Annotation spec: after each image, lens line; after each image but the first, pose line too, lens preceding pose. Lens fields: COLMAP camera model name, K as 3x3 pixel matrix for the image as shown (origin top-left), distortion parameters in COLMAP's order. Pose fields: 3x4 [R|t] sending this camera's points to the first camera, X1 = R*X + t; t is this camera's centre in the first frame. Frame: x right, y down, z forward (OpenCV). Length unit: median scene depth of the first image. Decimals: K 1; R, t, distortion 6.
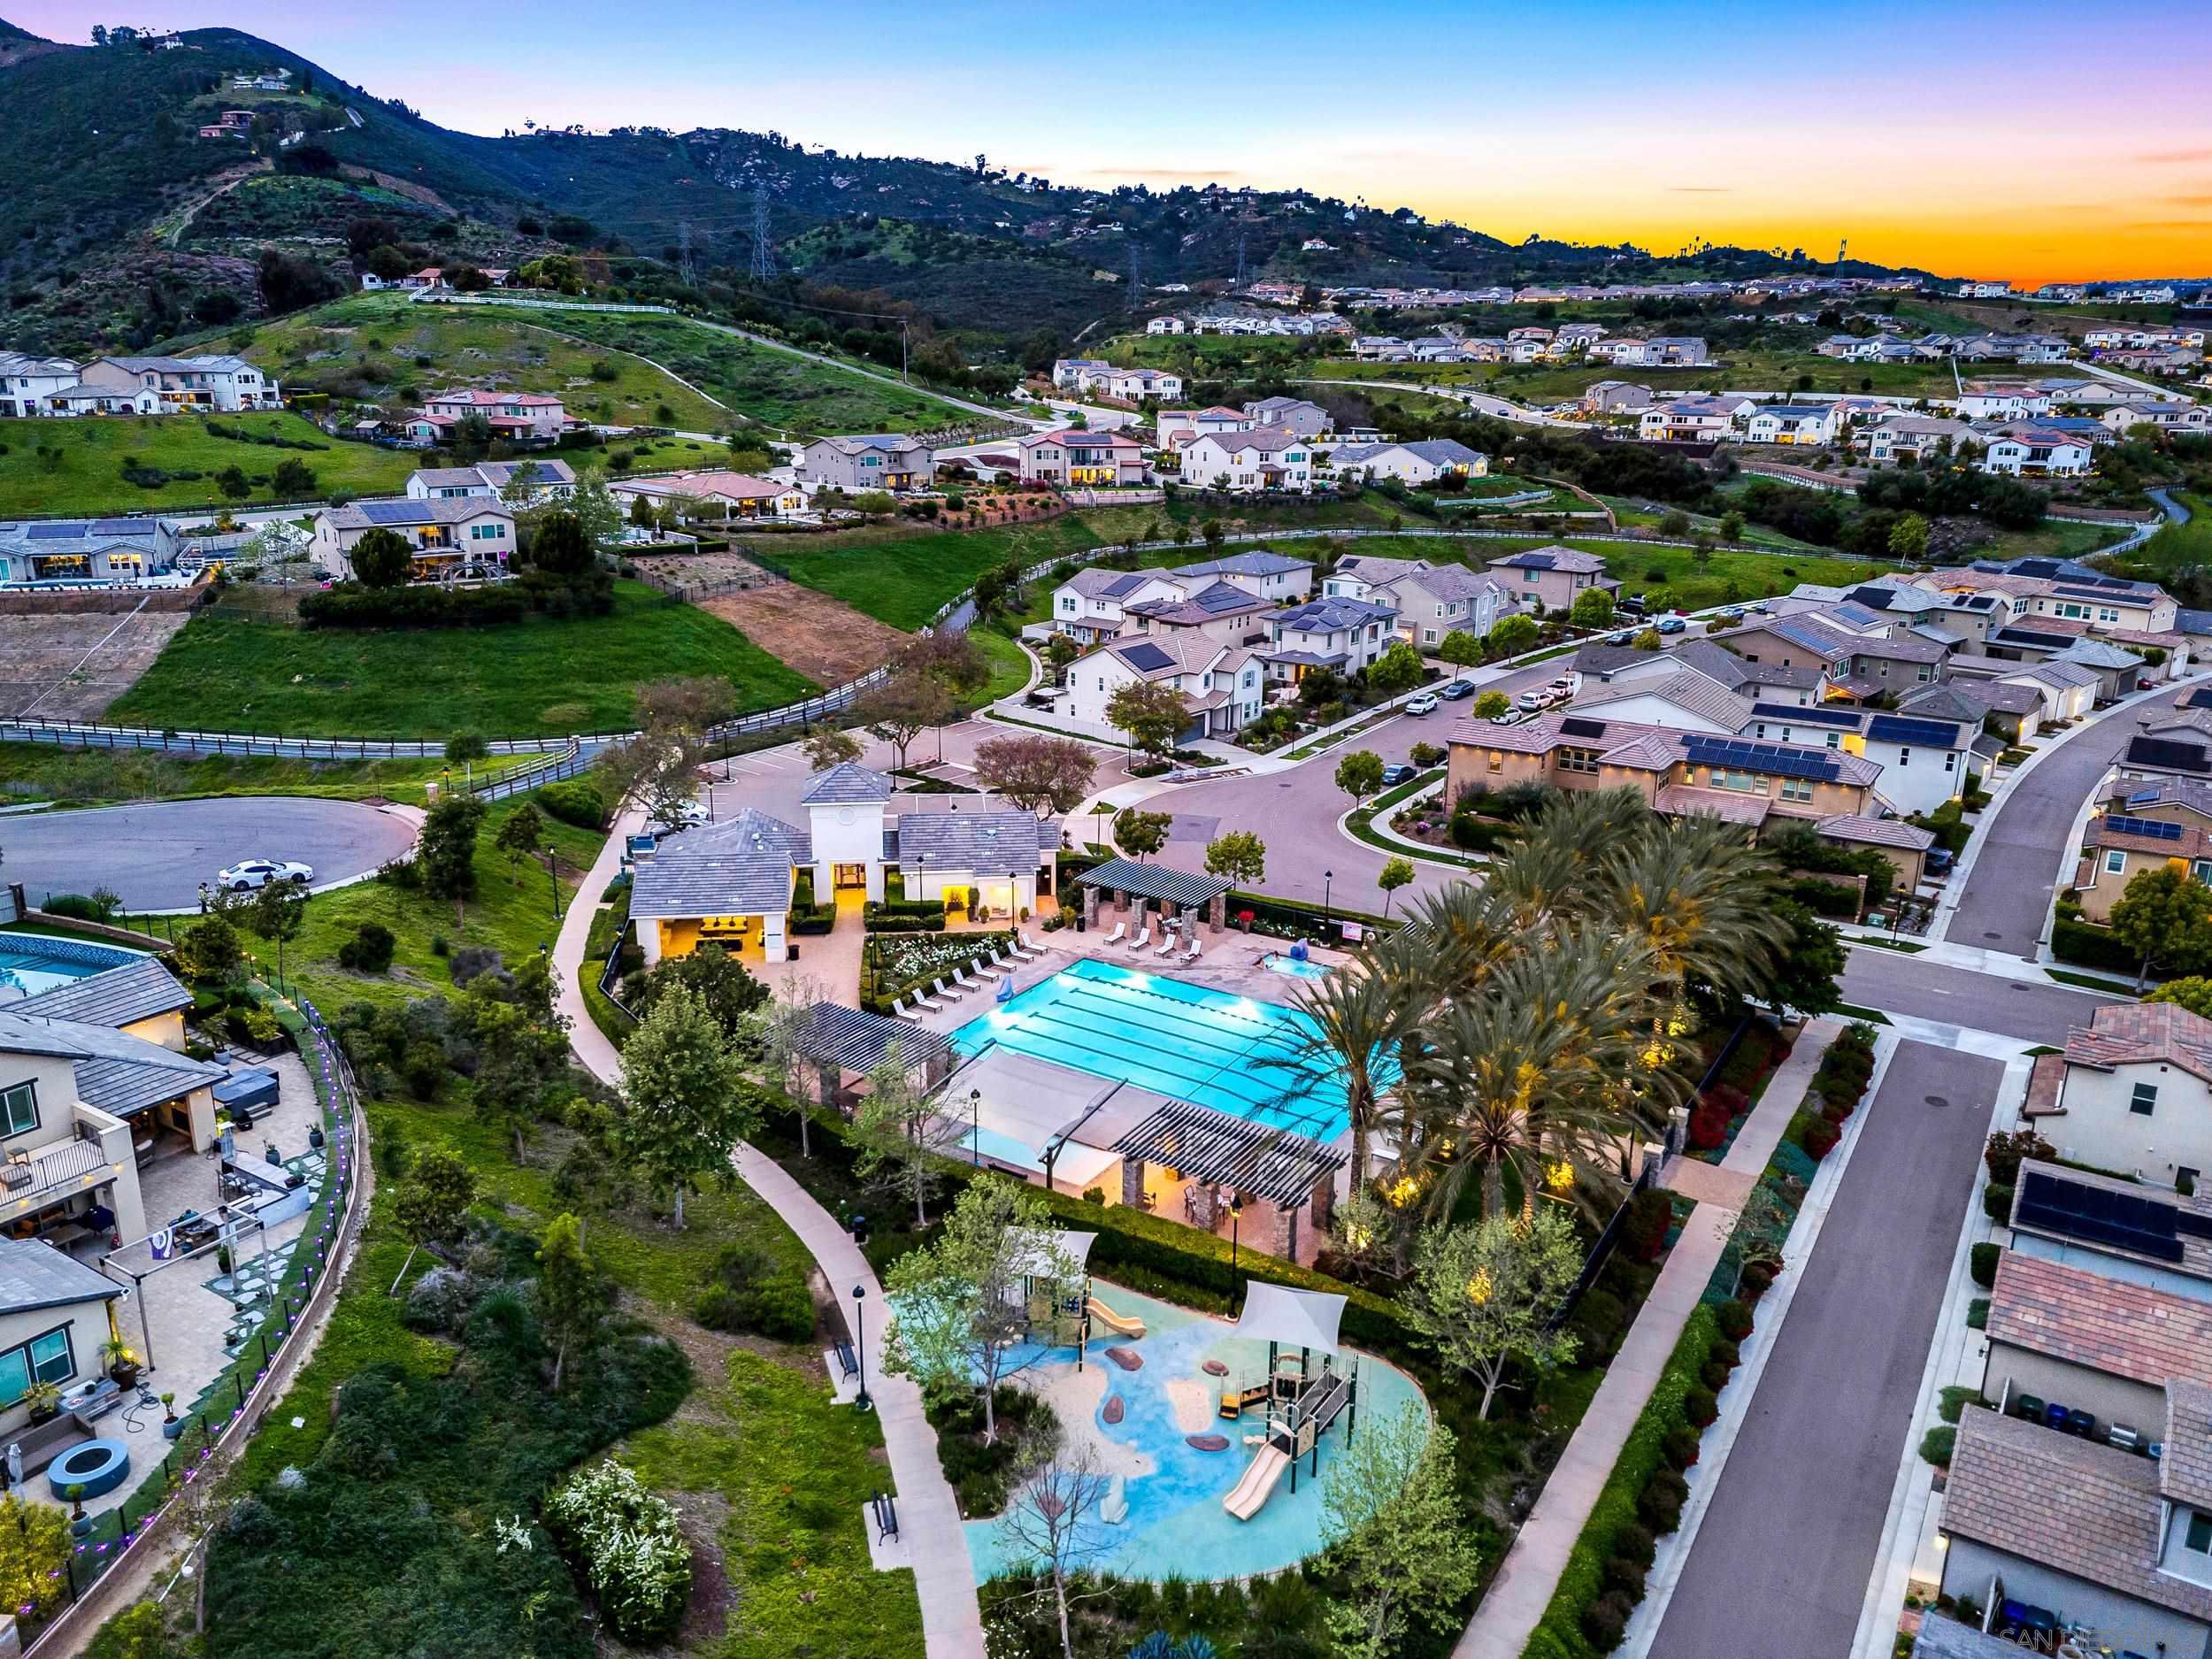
lens RADIAL K [[1641.0, 0, 1094.1], [0, 1641.0, 832.6], [0, 0, 1]] dist [0.056216, -0.049680]
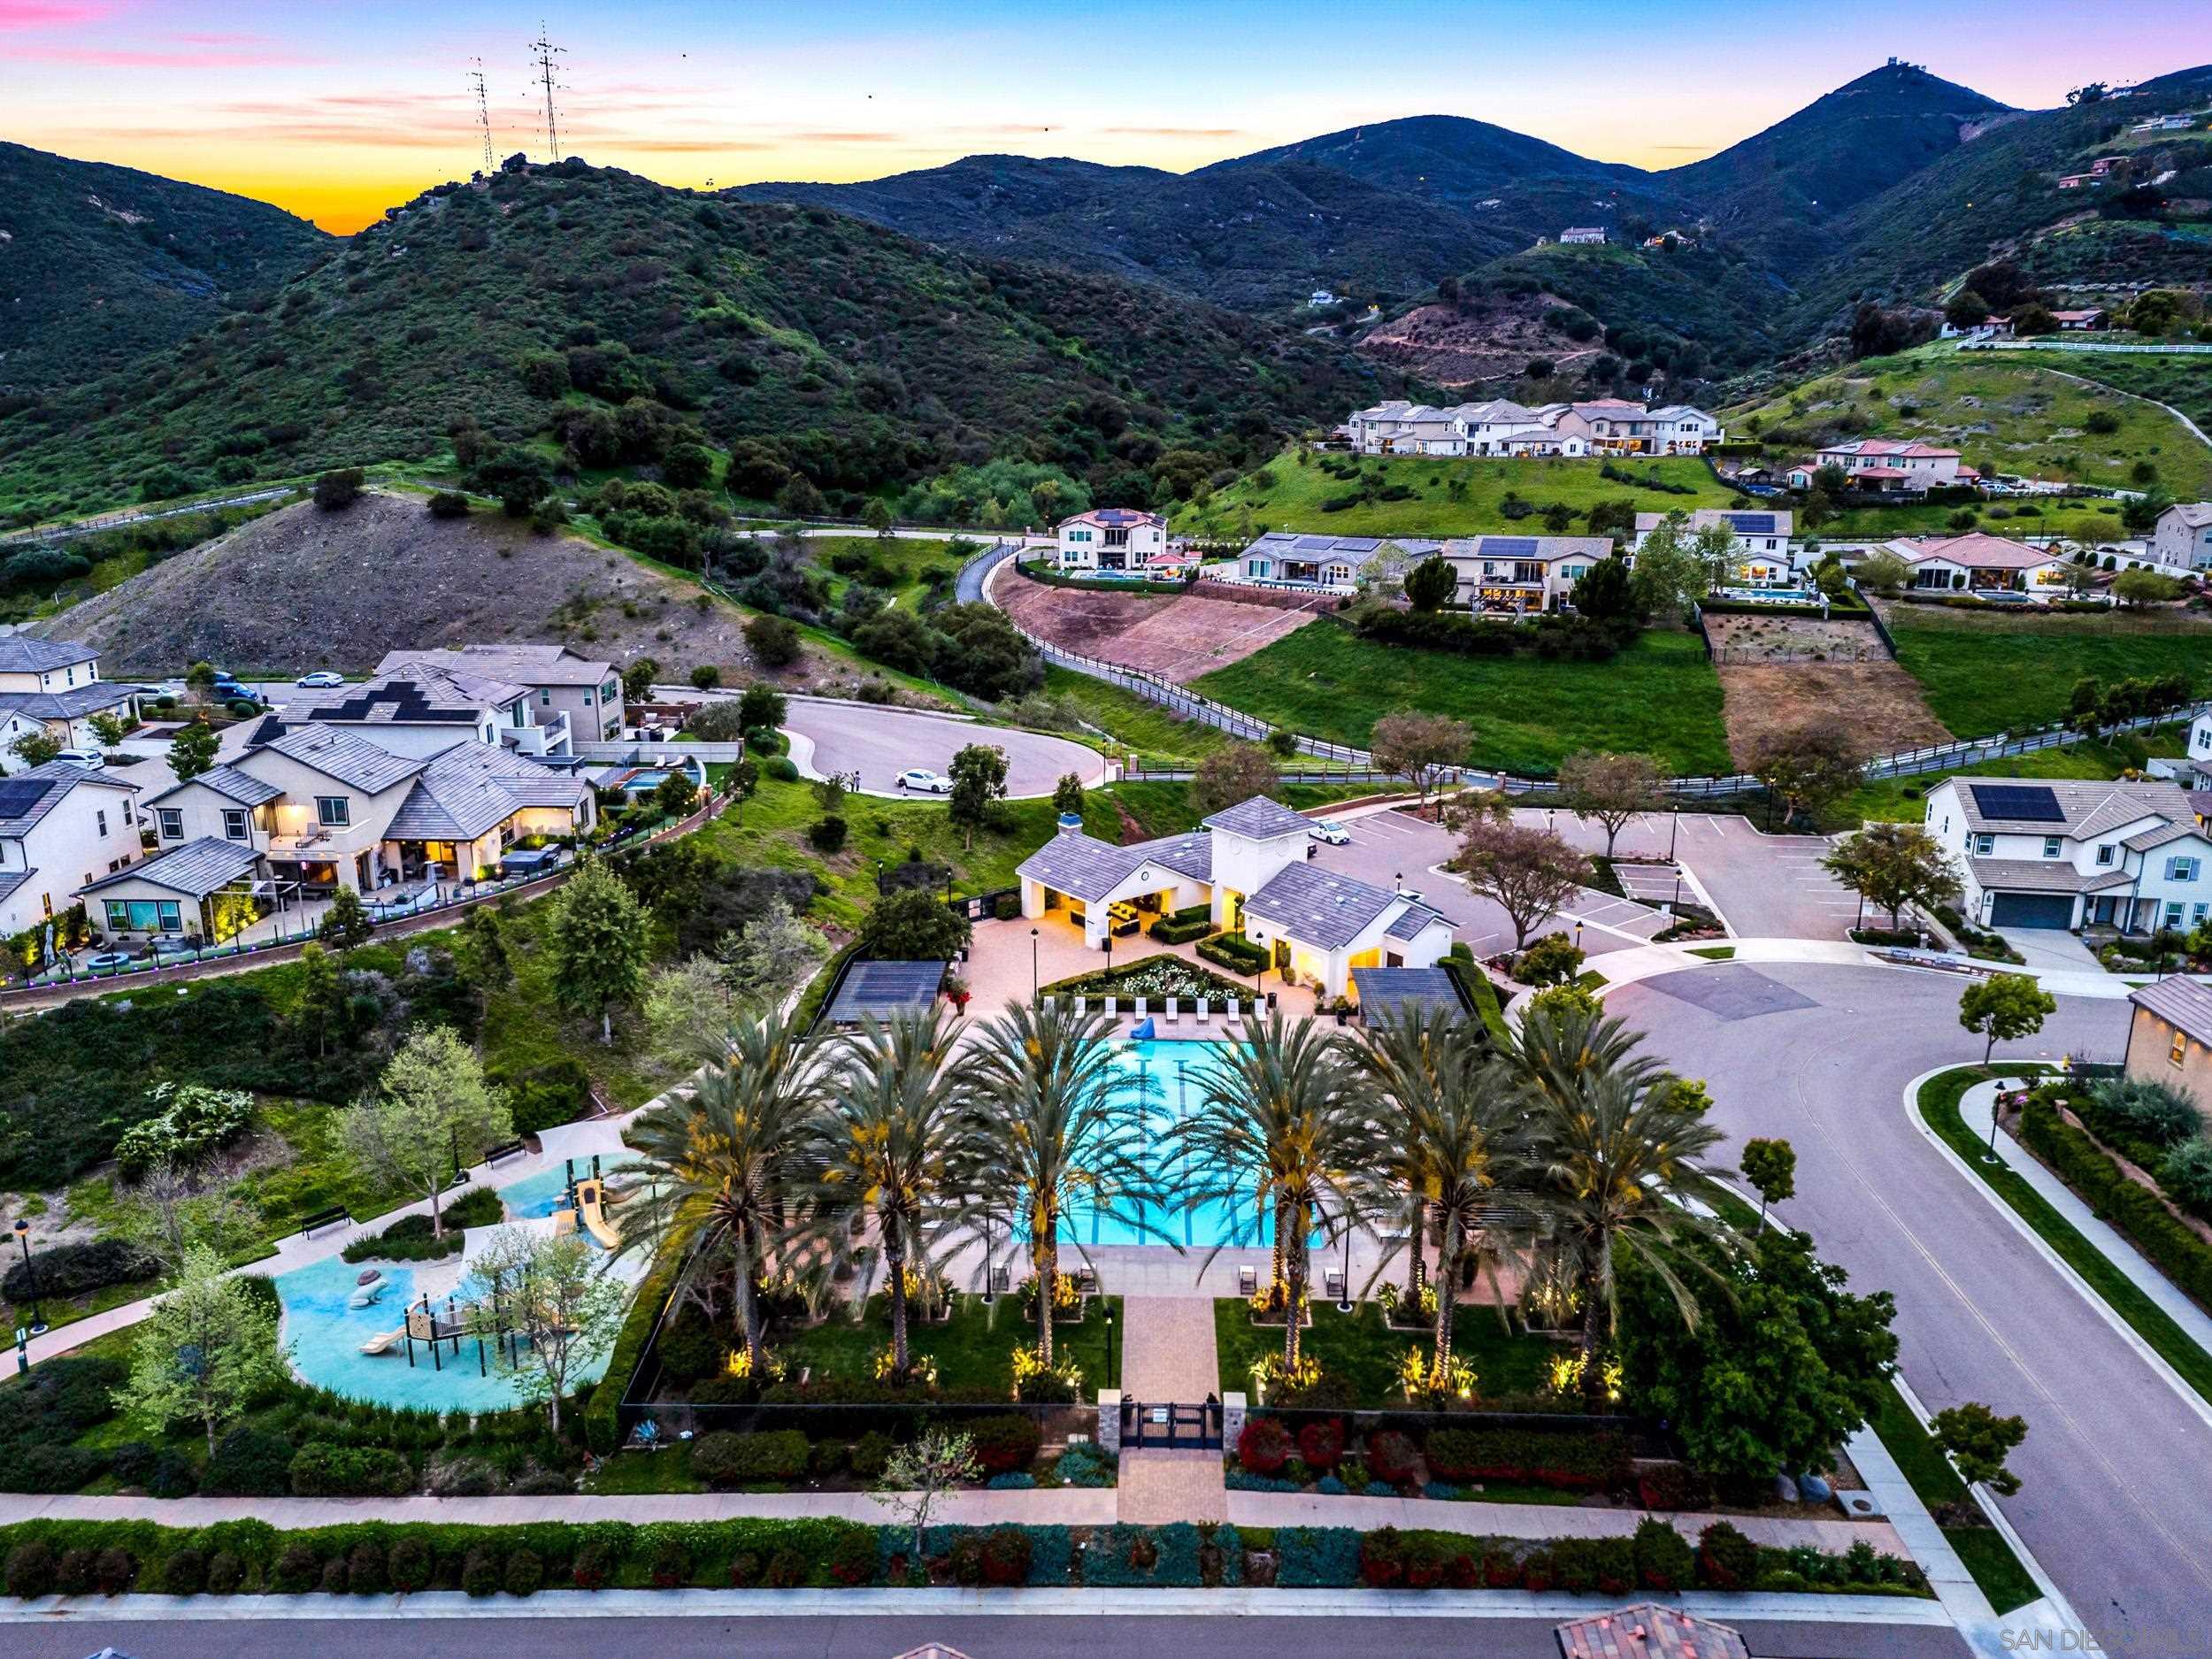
lens RADIAL K [[1641.0, 0, 1094.1], [0, 1641.0, 832.6], [0, 0, 1]] dist [0.056216, -0.049680]
pose [[0.504701, 0.221754, -0.834327, 0.439953], [-0.246525, 0.963224, 0.106885, -0.070499], [0.827346, 0.151738, 0.540808, 0.251507]]
